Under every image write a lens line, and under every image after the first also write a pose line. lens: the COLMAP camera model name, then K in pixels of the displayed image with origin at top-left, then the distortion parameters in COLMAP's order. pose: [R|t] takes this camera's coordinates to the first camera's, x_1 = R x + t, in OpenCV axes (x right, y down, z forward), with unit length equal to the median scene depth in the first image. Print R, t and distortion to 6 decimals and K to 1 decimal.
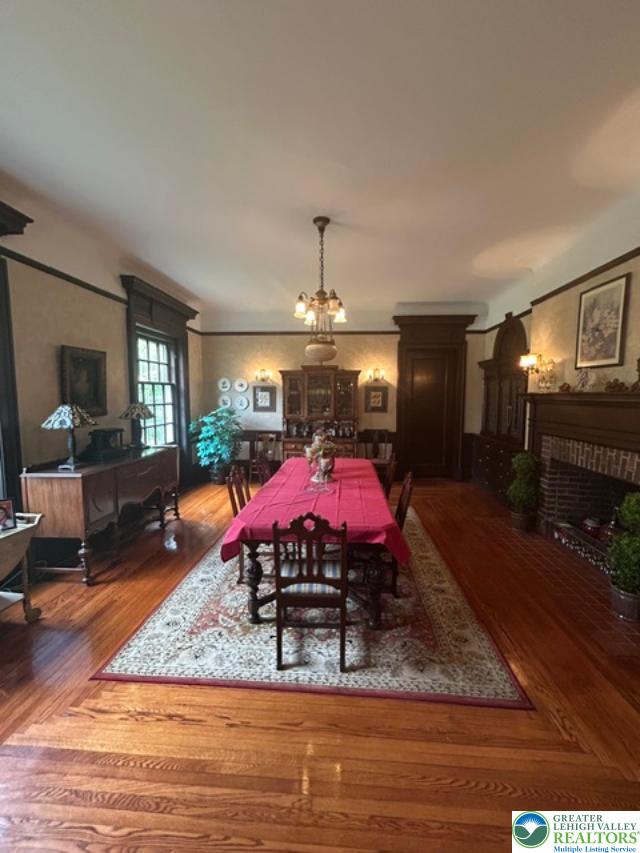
lens RADIAL K [[345.1, 0, 320.6], [0, 345.1, 423.2], [0, 0, 1]] dist [-0.000624, -0.000107]
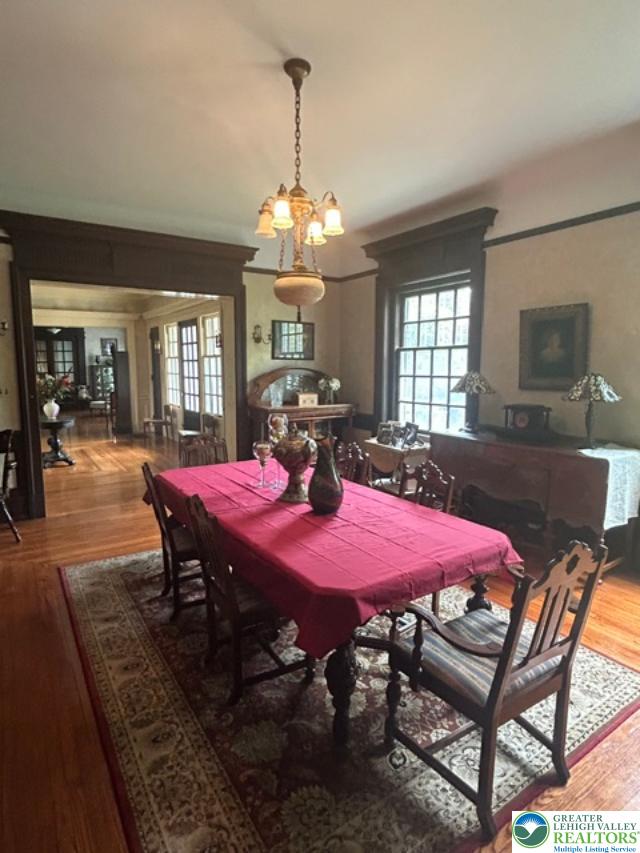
lens RADIAL K [[473.9, 0, 320.0], [0, 473.9, 426.5], [0, 0, 1]] dist [-0.002814, -0.000420]
pose [[-0.790413, 0.073734, -0.608121, 0.517661], [-0.059694, 0.978734, 0.196258, -0.138203], [0.609659, 0.191426, -0.769202, 1.775699]]
